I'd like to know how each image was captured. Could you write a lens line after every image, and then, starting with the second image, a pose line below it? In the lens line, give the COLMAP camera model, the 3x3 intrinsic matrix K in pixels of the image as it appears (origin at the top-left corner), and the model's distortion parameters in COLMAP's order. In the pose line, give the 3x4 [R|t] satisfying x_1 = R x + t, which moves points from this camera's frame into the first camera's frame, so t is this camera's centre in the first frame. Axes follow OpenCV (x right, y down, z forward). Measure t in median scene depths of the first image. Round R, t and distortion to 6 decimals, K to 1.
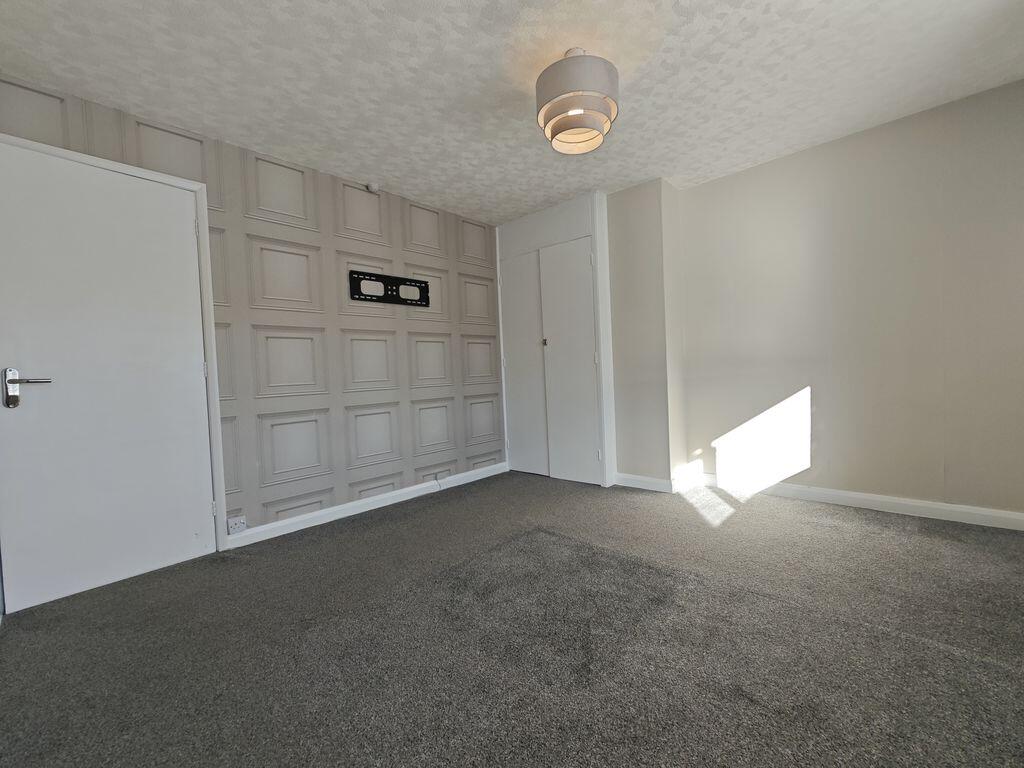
lens RADIAL K [[439.7, 0, 512.0], [0, 439.7, 384.0], [0, 0, 1]] dist [0.000766, 0.000146]
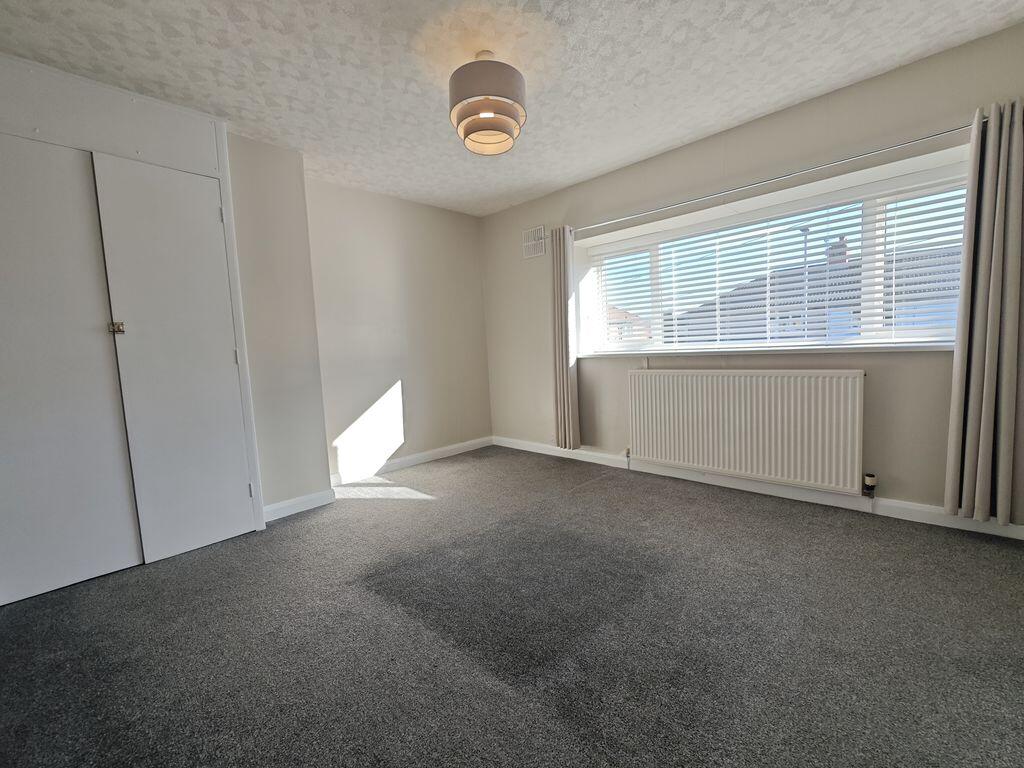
lens RADIAL K [[439.7, 0, 512.0], [0, 439.7, 384.0], [0, 0, 1]] dist [0.000766, 0.000146]
pose [[0.035533, -0.051780, 0.998026, -0.495033], [0.080562, 0.995555, 0.048783, -0.012412], [-0.996116, 0.078669, 0.039546, 0.526423]]
